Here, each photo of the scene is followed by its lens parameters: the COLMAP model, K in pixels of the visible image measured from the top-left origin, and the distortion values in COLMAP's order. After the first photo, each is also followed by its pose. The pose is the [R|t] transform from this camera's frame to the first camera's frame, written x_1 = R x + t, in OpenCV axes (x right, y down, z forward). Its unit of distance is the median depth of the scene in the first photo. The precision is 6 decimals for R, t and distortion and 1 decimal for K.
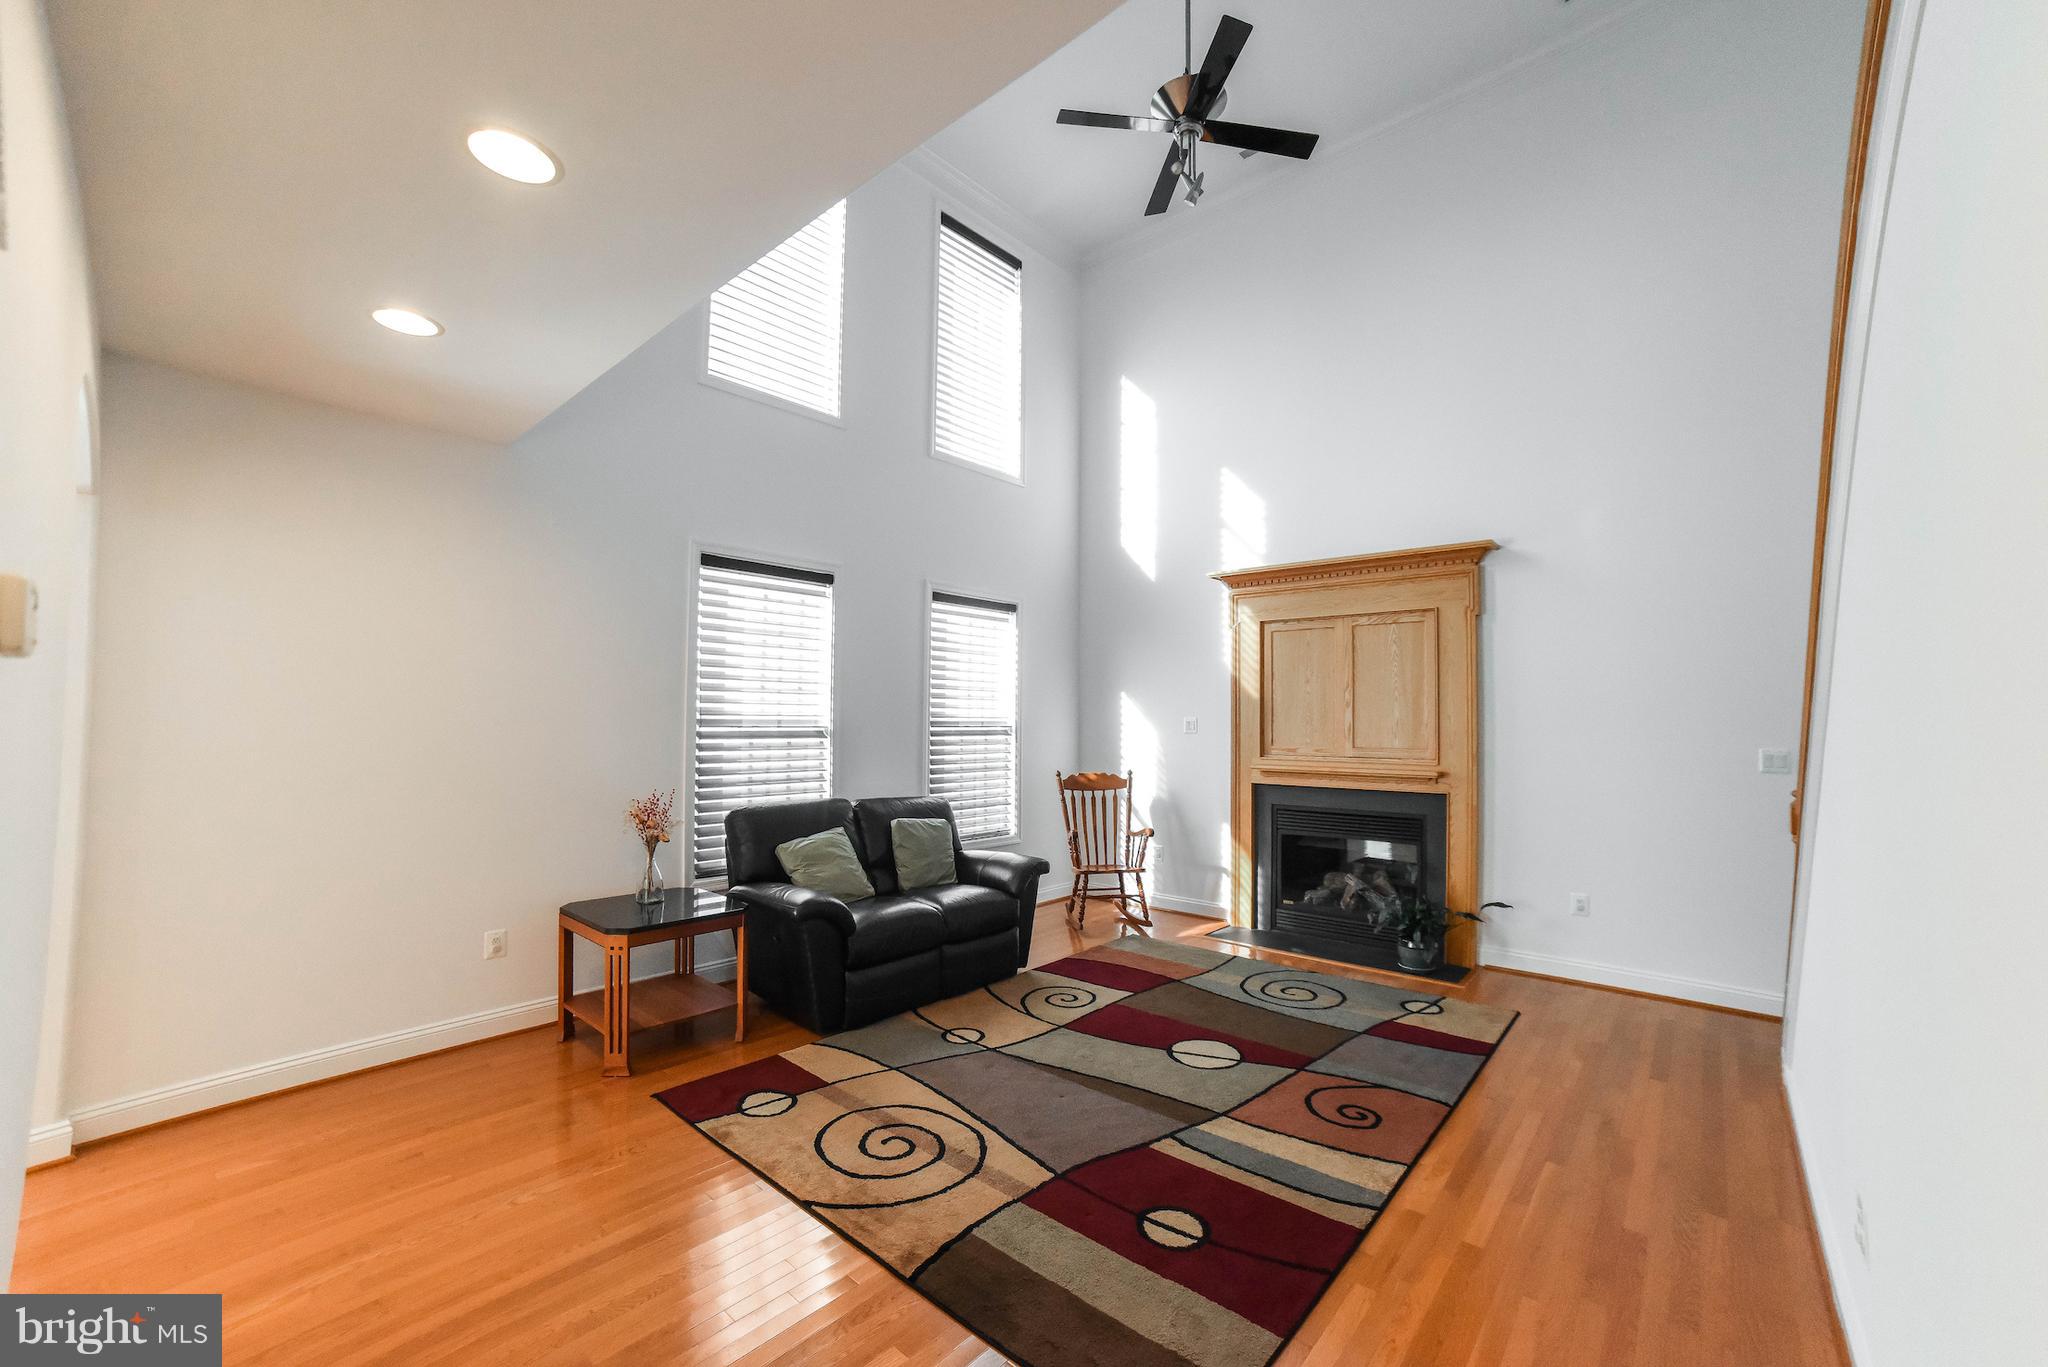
lens RADIAL K [[817.2, 0, 1036.3], [0, 817.2, 688.8], [0, 0, 1]] dist [-0.082144, 0.040842]
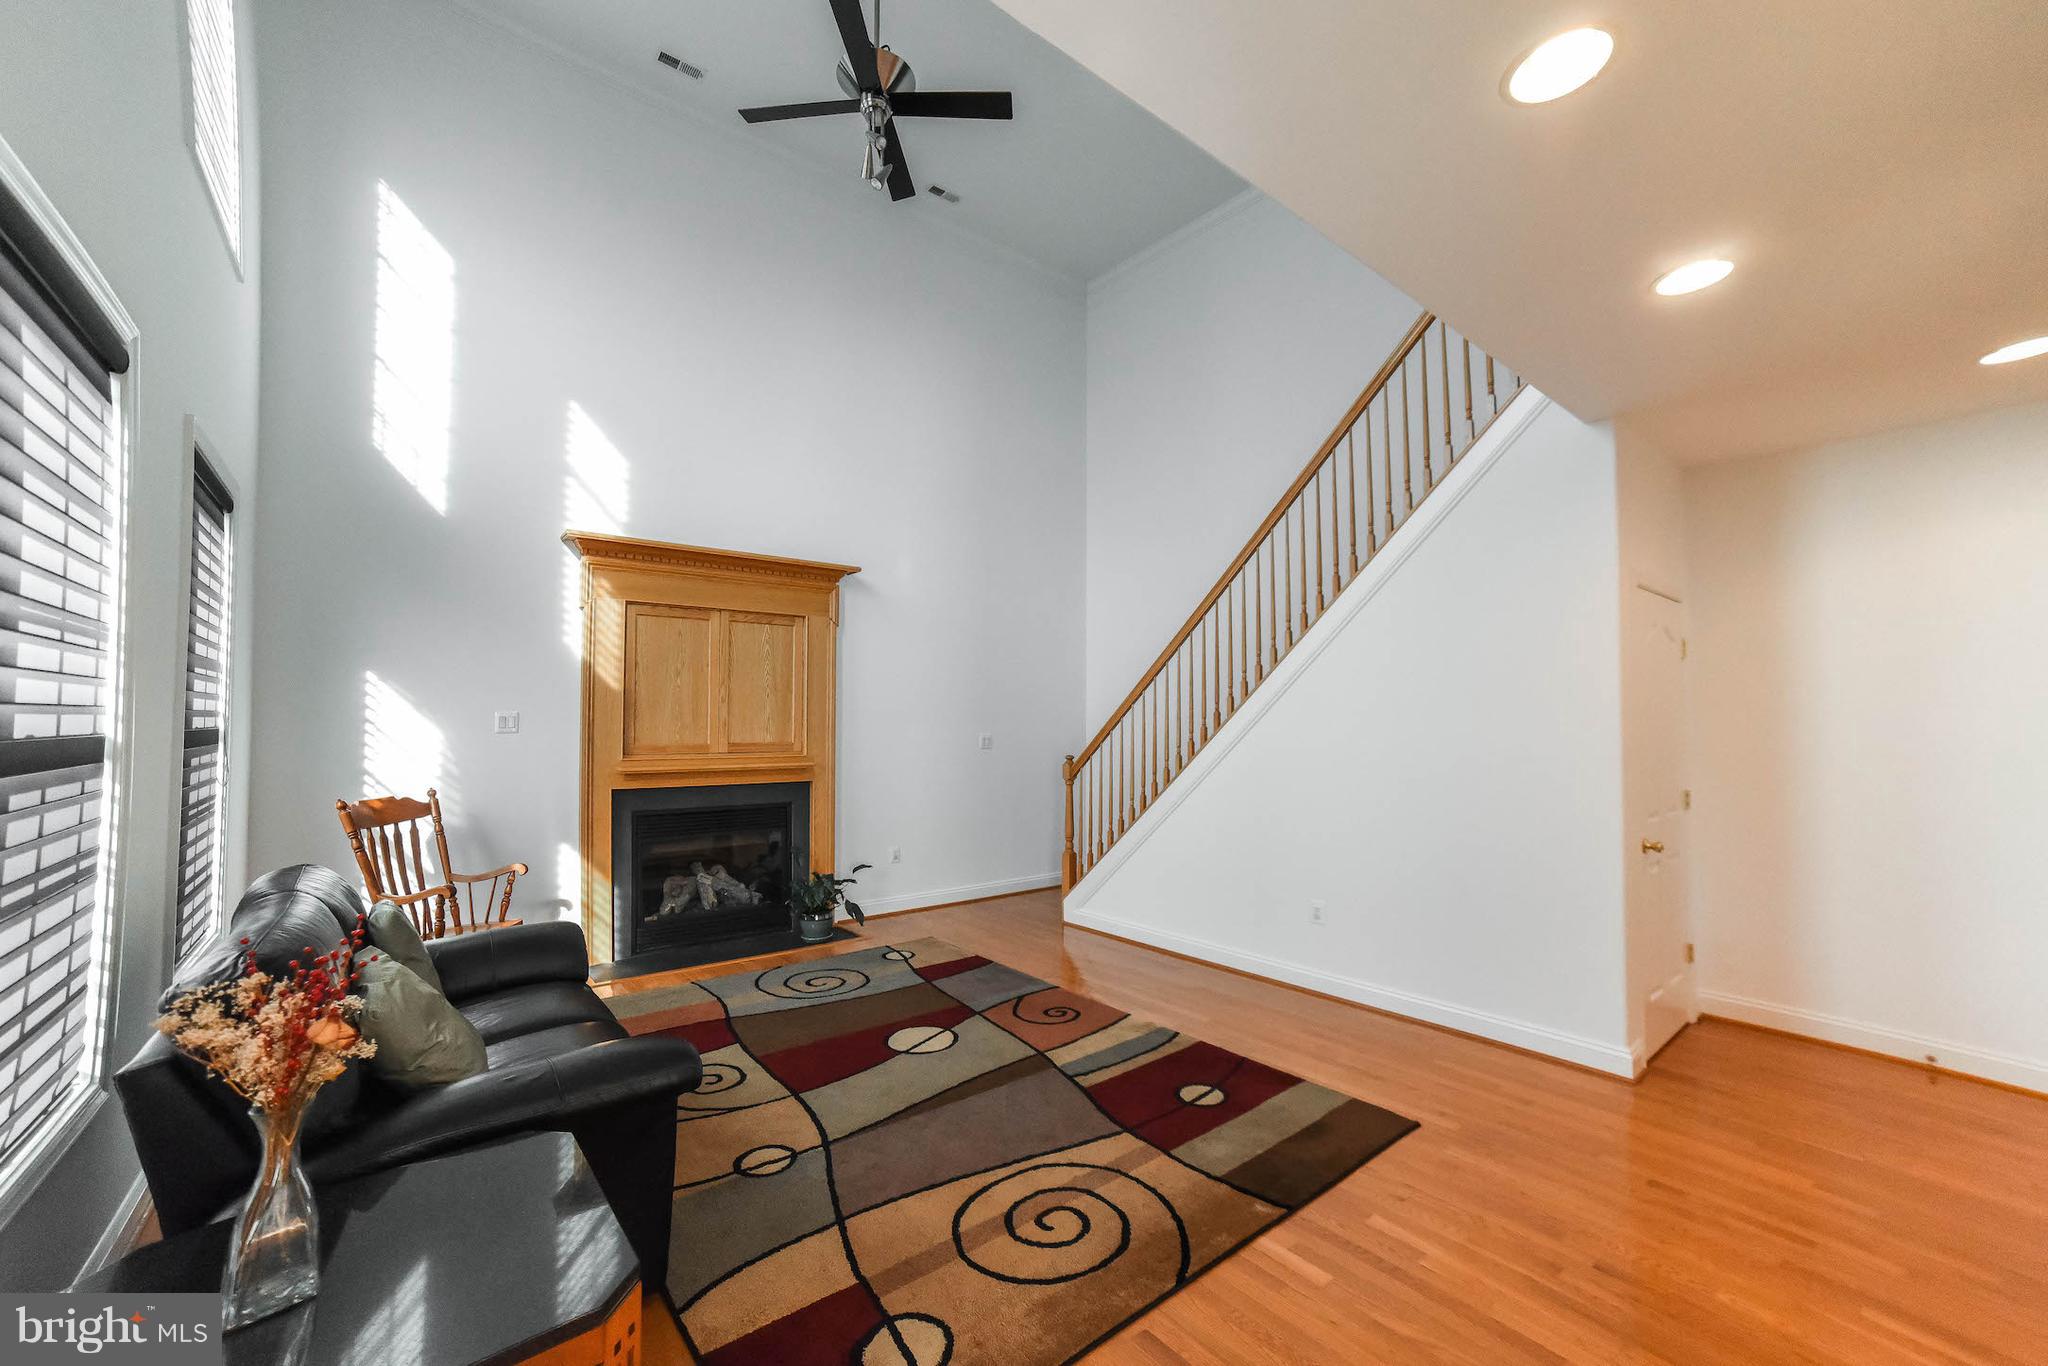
lens RADIAL K [[817.2, 0, 1036.3], [0, 817.2, 688.3], [0, 0, 1]] dist [-0.082144, 0.040842]
pose [[0.156987, 0.031289, 0.987105, -0.568839], [-0.037397, 0.998970, -0.025717, 0.018205], [-0.986892, -0.032877, 0.157995, 0.502733]]
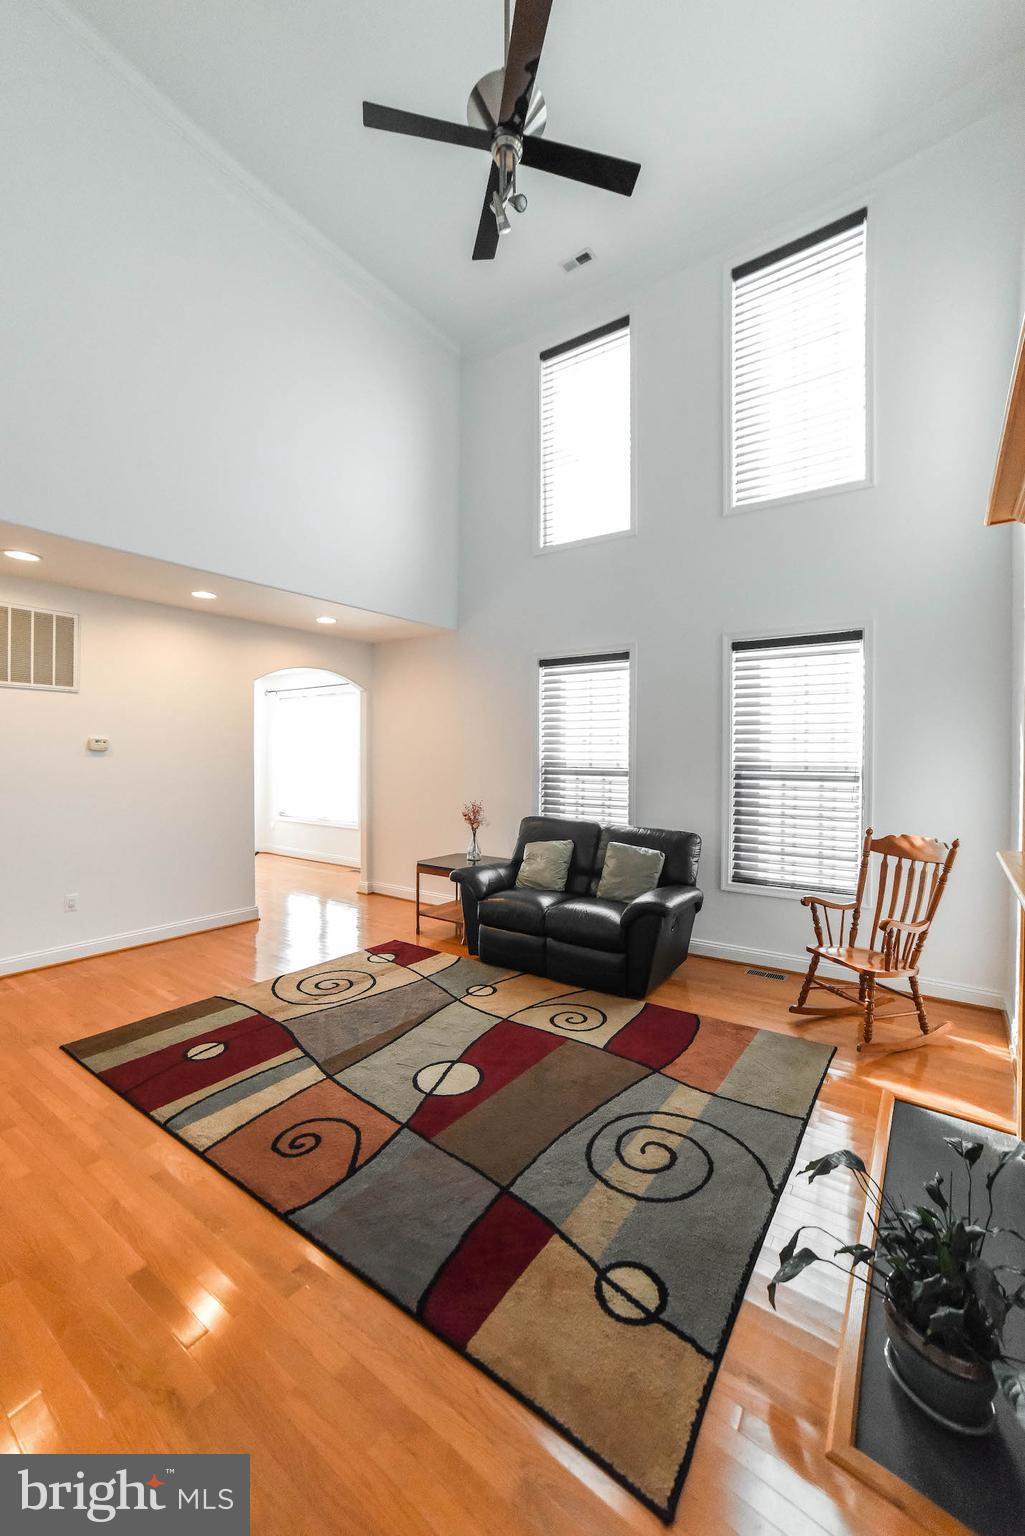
lens RADIAL K [[612.9, 0, 512.5], [0, 612.9, 768.0], [0, 0, 1]] dist [-0.082144, 0.040842]
pose [[0.097178, 0.009854, -0.995218, 0.712470], [0.029887, 0.999471, 0.012814, 0.027944], [0.994818, -0.030989, 0.096832, 0.725675]]
